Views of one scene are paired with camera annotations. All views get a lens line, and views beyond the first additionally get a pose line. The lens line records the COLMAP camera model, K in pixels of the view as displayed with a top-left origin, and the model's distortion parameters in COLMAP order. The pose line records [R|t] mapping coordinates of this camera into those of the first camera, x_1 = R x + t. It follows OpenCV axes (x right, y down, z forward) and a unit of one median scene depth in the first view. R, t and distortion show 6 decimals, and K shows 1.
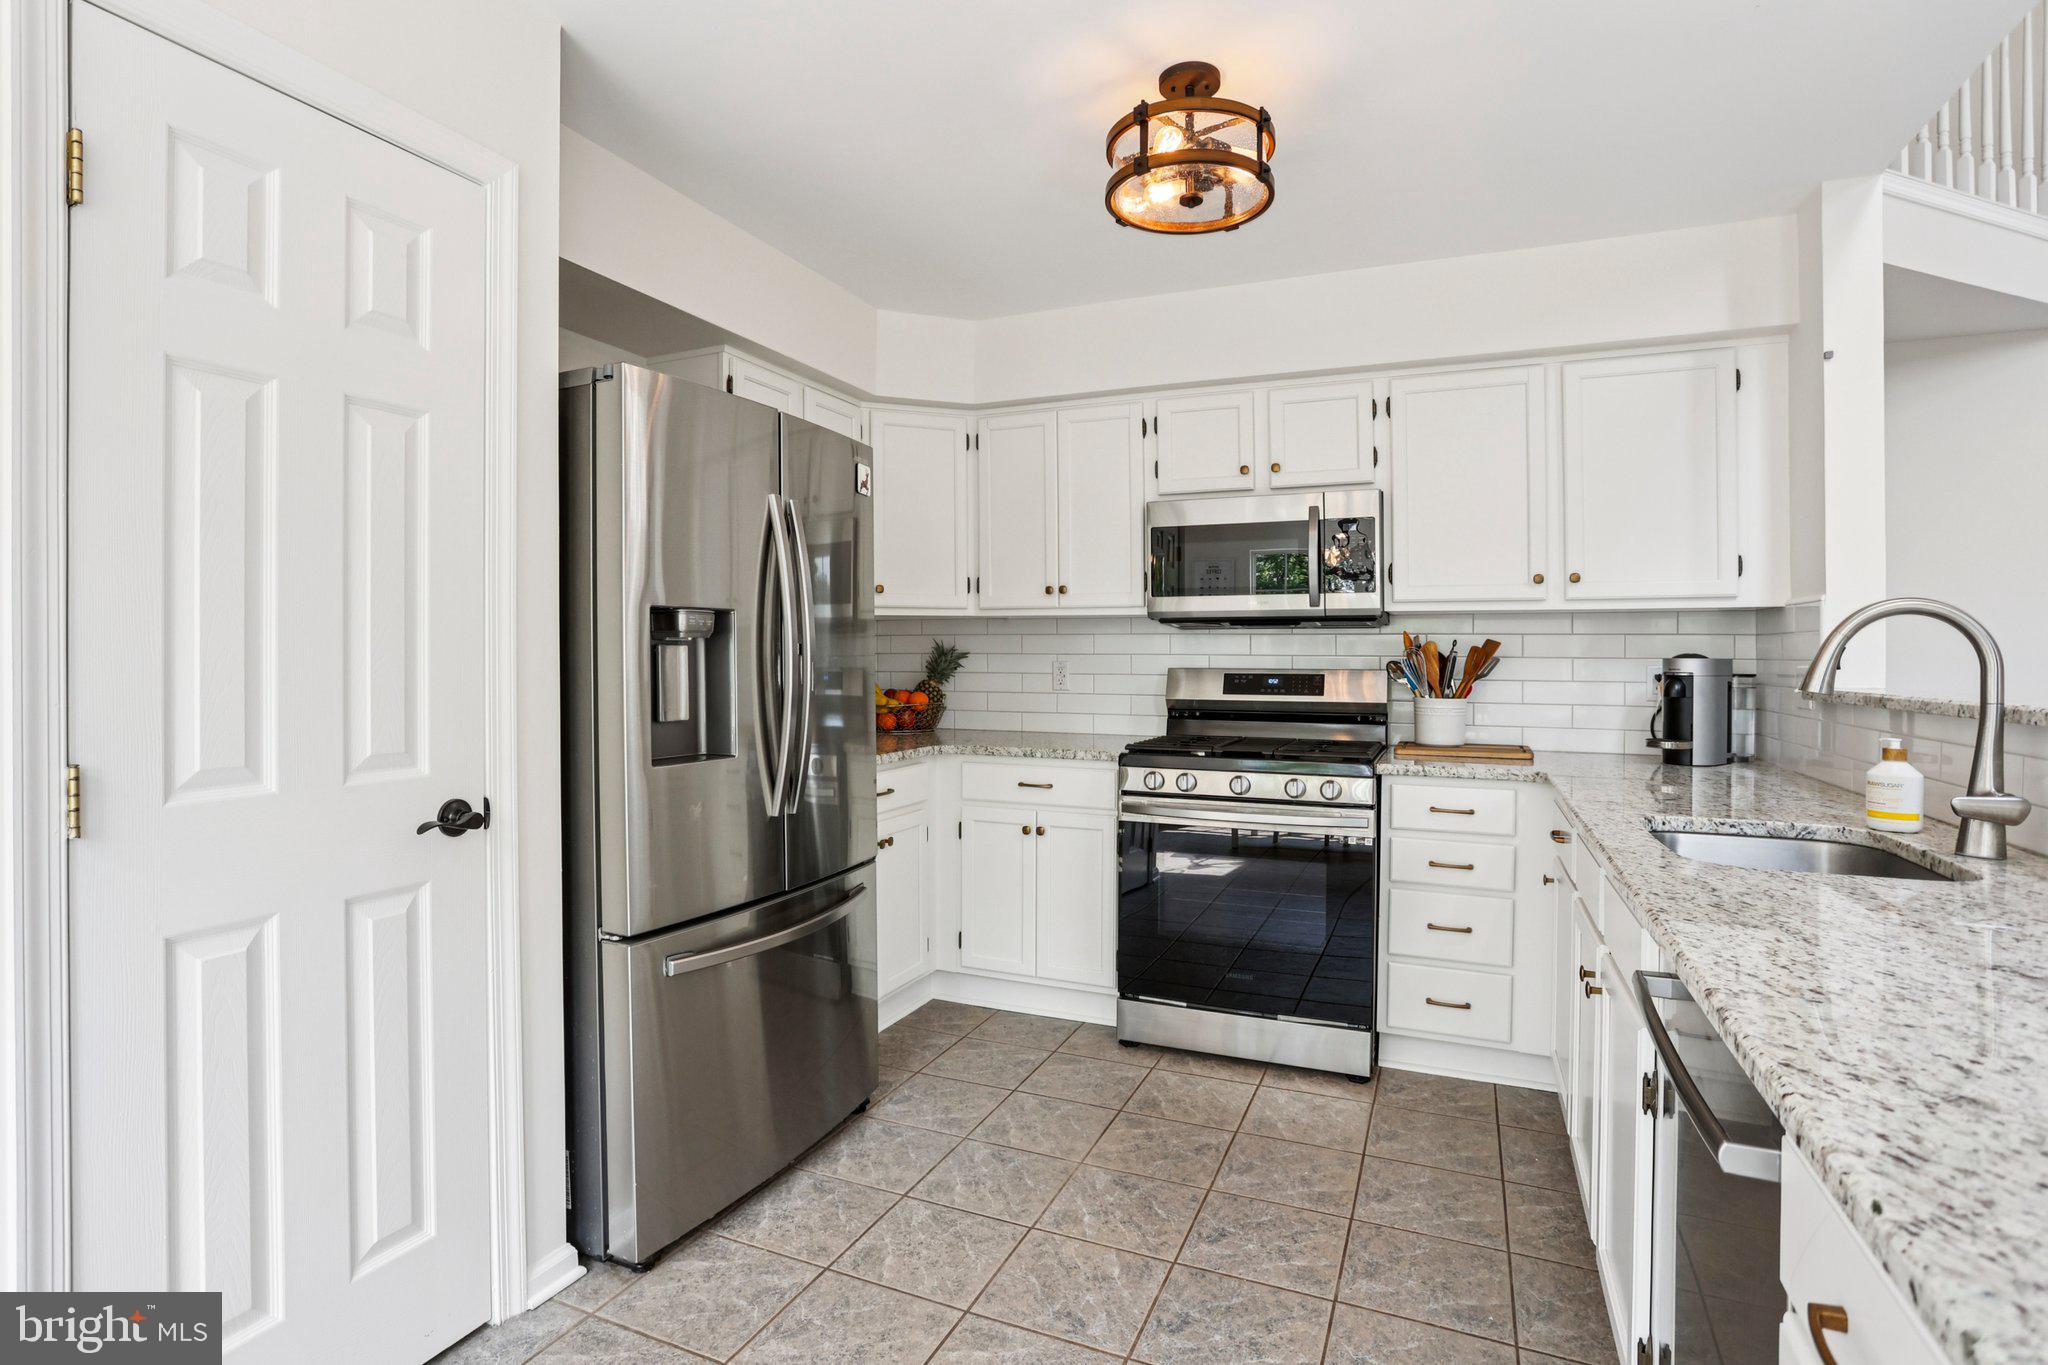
lens RADIAL K [[1022.6, 0, 980.3], [0, 1022.6, 666.6], [0, 0, 1]] dist [-0.064814, 0.021945]
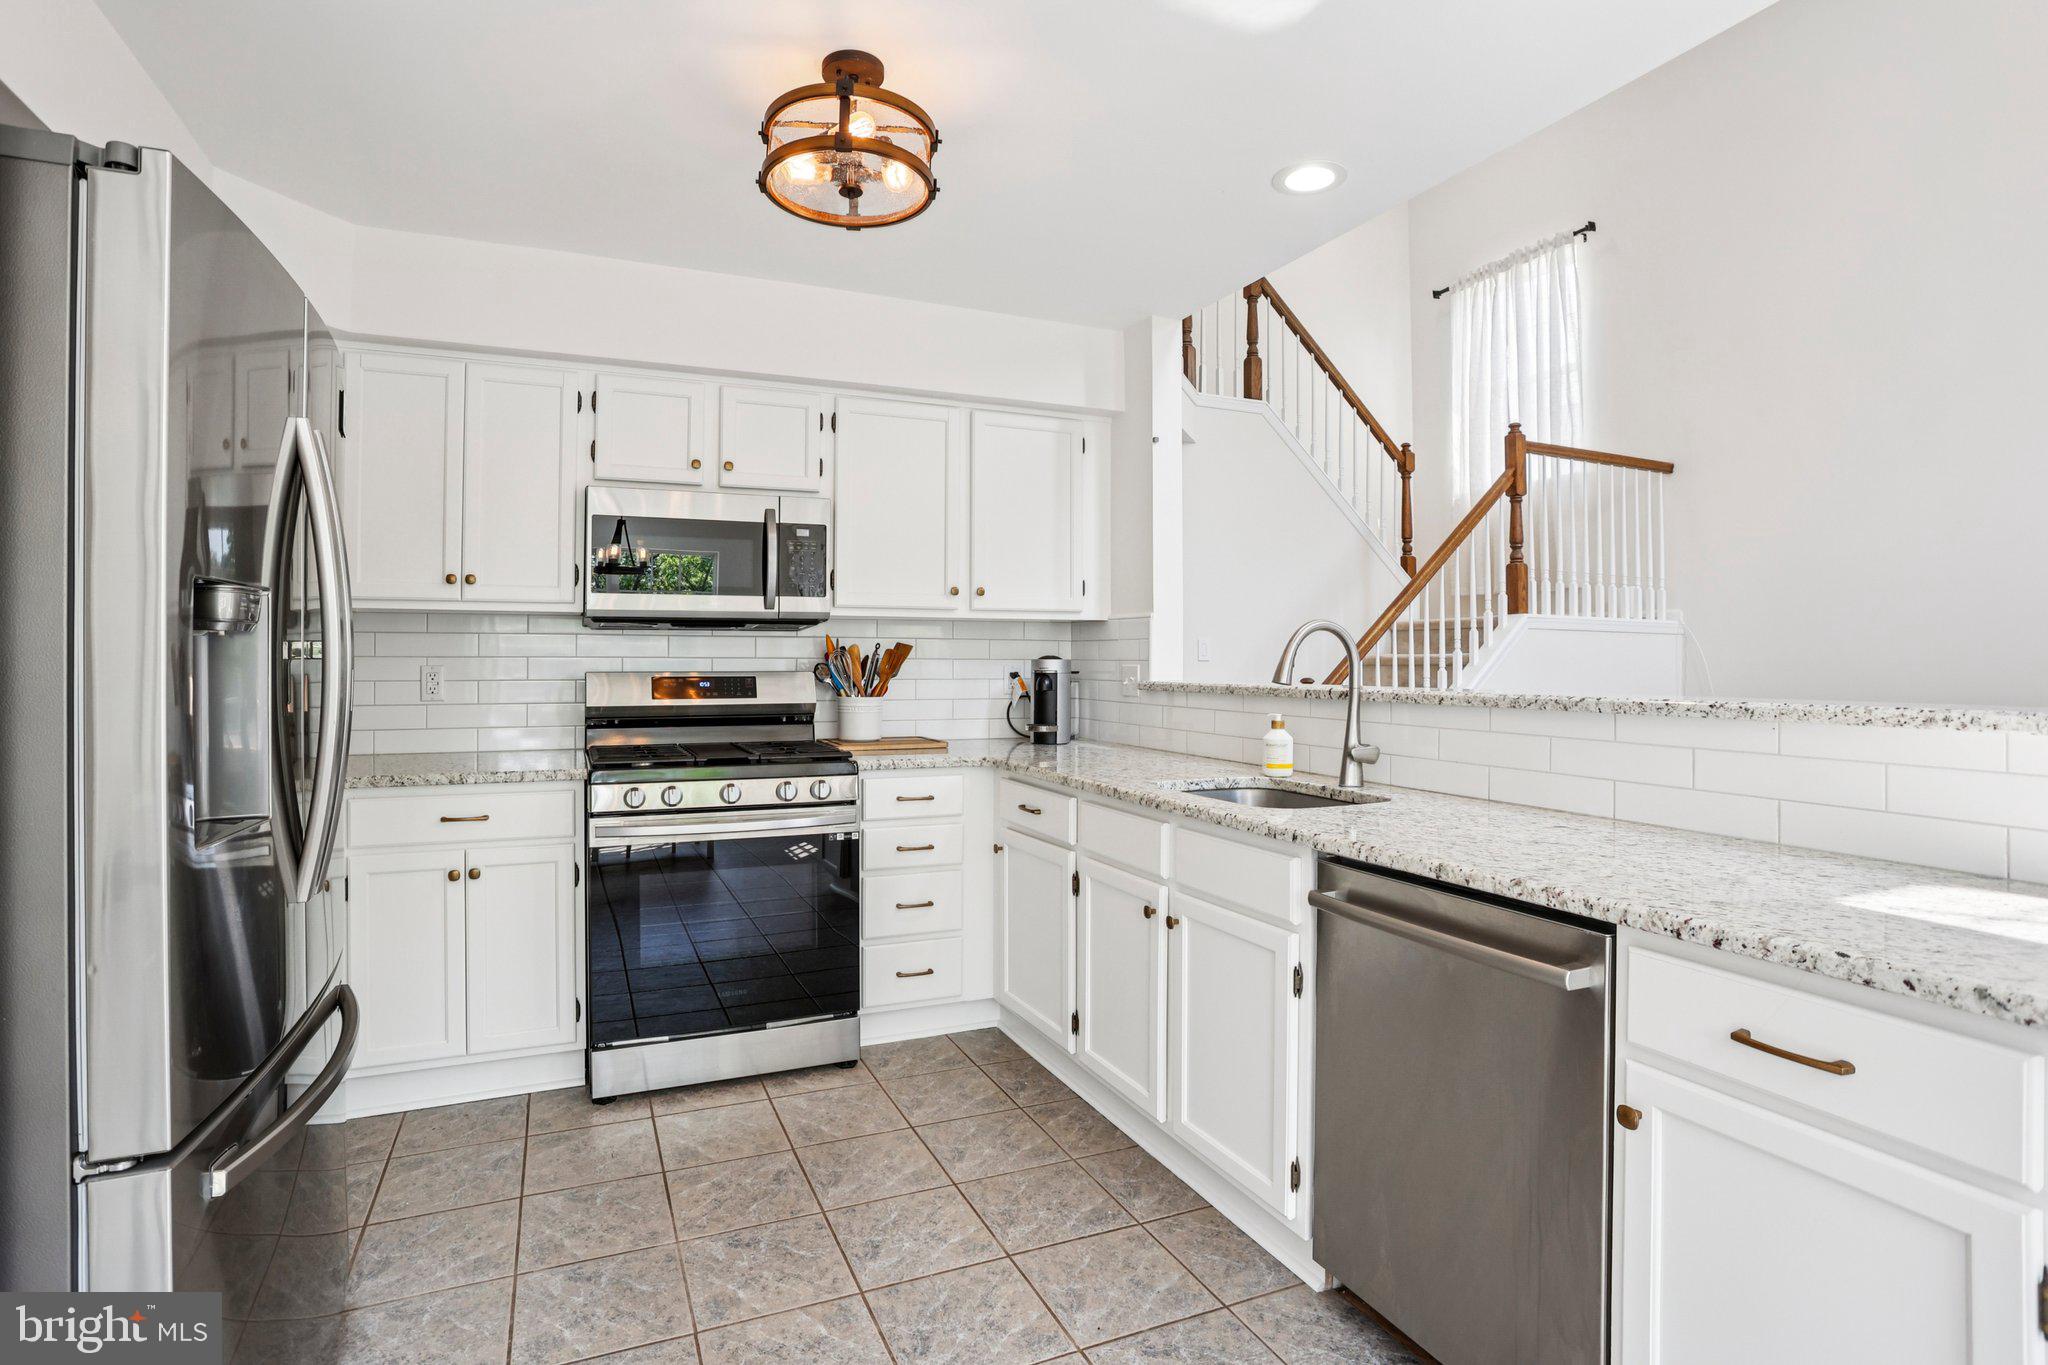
lens RADIAL K [[1022.6, 0, 1033.3], [0, 1022.6, 662.2], [0, 0, 1]] dist [-0.064814, 0.021945]
pose [[0.666729, -0.005287, 0.745281, -0.319782], [0.009668, 0.999952, -0.001556, -0.003744], [-0.745237, 0.008242, 0.666748, 0.176712]]
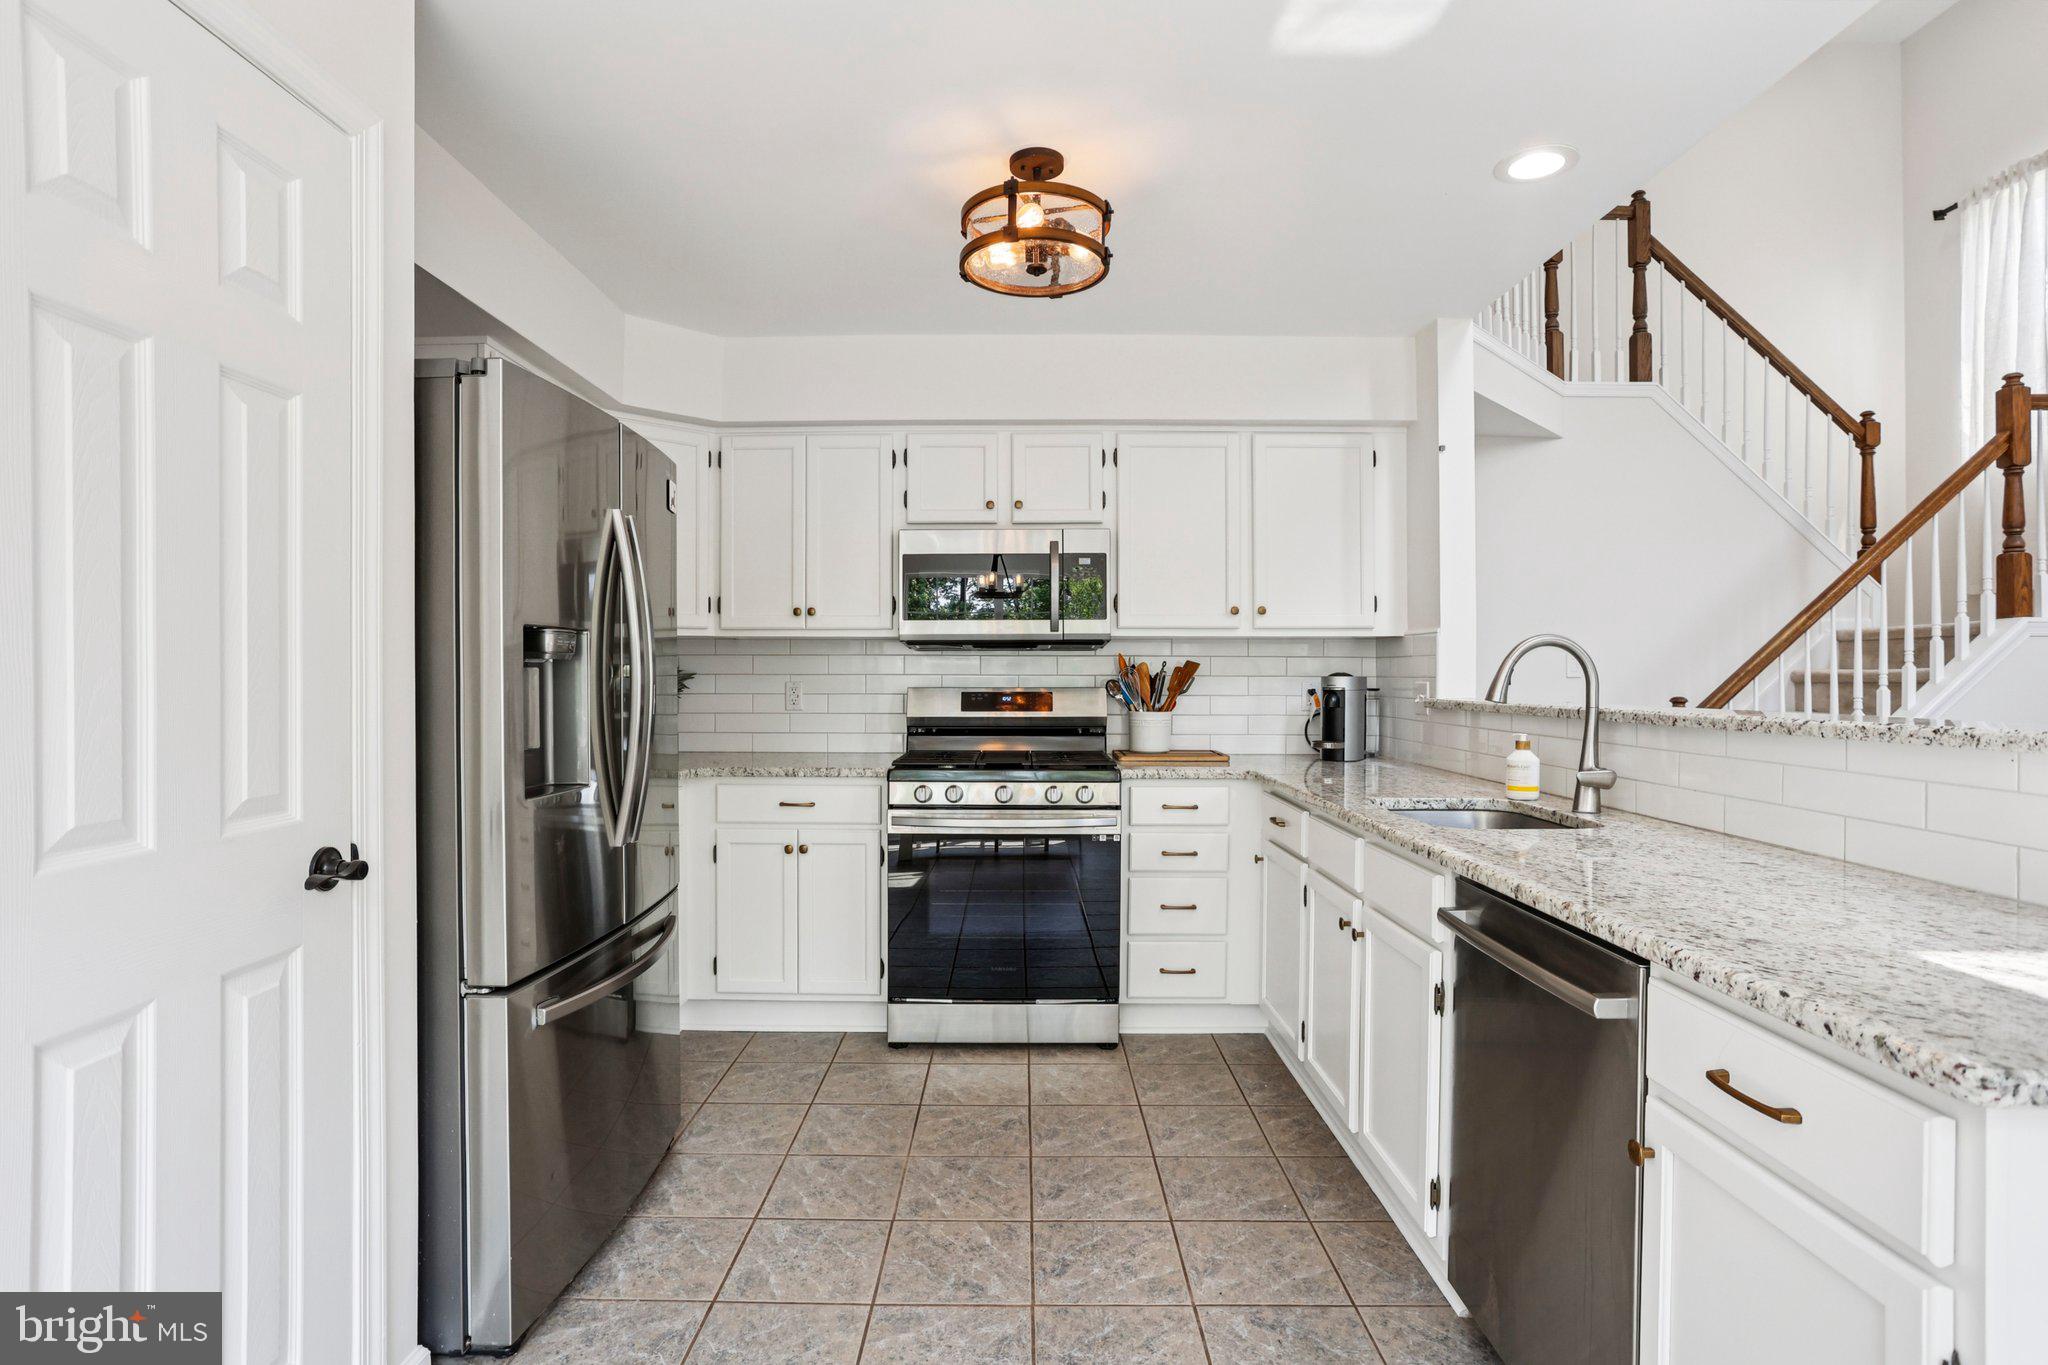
lens RADIAL K [[1022.6, 0, 1002.2], [0, 1022.6, 688.5], [0, 0, 1]] dist [-0.064814, 0.021945]
pose [[0.914099, -0.009352, 0.405383, -0.228963], [0.008477, 0.999956, 0.003954, -0.001693], [-0.405402, -0.000177, 0.914139, -0.008460]]
